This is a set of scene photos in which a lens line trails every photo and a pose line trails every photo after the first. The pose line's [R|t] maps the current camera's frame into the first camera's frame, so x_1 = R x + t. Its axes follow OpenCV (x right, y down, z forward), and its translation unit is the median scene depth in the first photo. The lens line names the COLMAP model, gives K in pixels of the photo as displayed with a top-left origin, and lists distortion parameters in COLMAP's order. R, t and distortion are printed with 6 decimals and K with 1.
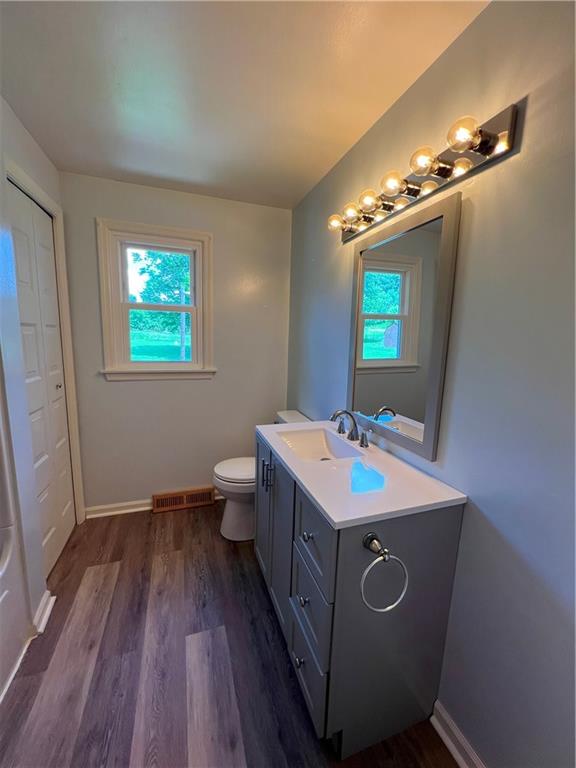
lens RADIAL K [[309.9, 0, 288.8], [0, 309.9, 383.9], [0, 0, 1]] dist [0.002157, -0.000196]
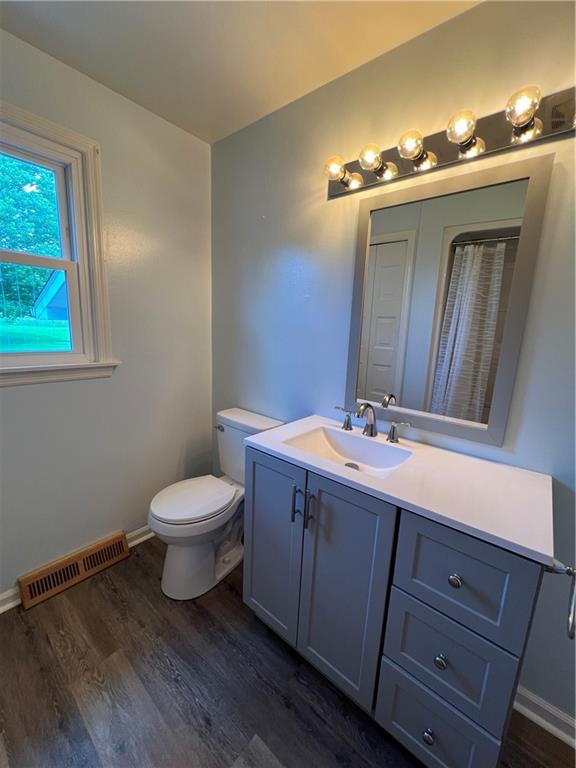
lens RADIAL K [[308.6, 0, 288.2], [0, 308.6, 383.1], [0, 0, 1]] dist [-0.001630, -0.000085]
pose [[0.858477, -0.090405, 0.504821, -0.297895], [0.063775, 0.995518, 0.069828, -0.027736], [-0.508872, -0.027751, 0.860395, 0.281295]]
